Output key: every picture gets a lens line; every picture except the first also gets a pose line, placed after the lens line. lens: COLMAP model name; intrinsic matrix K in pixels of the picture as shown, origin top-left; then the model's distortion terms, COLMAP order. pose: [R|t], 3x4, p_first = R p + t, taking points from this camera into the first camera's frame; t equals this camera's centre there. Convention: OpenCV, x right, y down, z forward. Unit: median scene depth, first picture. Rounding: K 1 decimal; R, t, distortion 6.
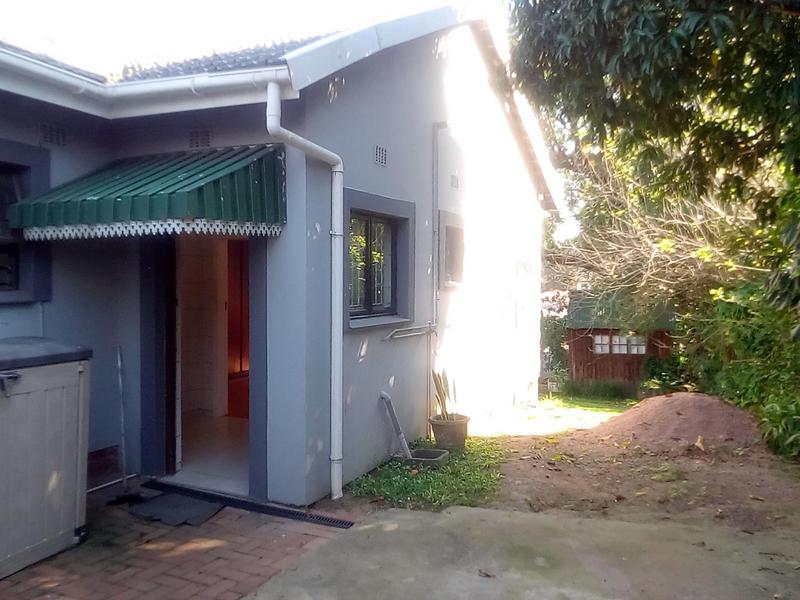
lens RADIAL K [[668.2, 0, 400.0], [0, 668.2, 300.0], [0, 0, 1]] dist [0.004355, -0.018294]
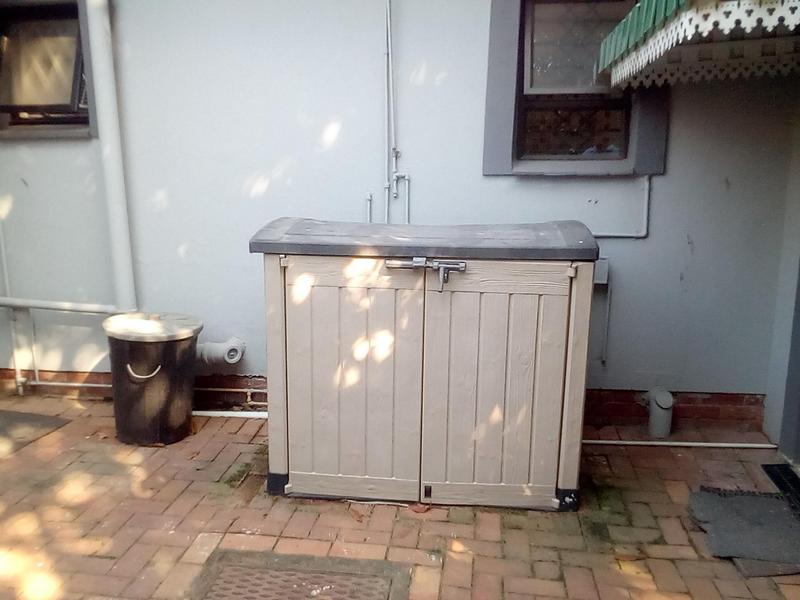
lens RADIAL K [[668.2, 0, 400.0], [0, 668.2, 300.0], [0, 0, 1]] dist [0.004355, -0.018294]
pose [[0.319692, 0.187522, -0.928780, 0.098808], [-0.027105, 0.981629, 0.188862, 0.006718], [0.947134, -0.035203, 0.318902, 0.608461]]
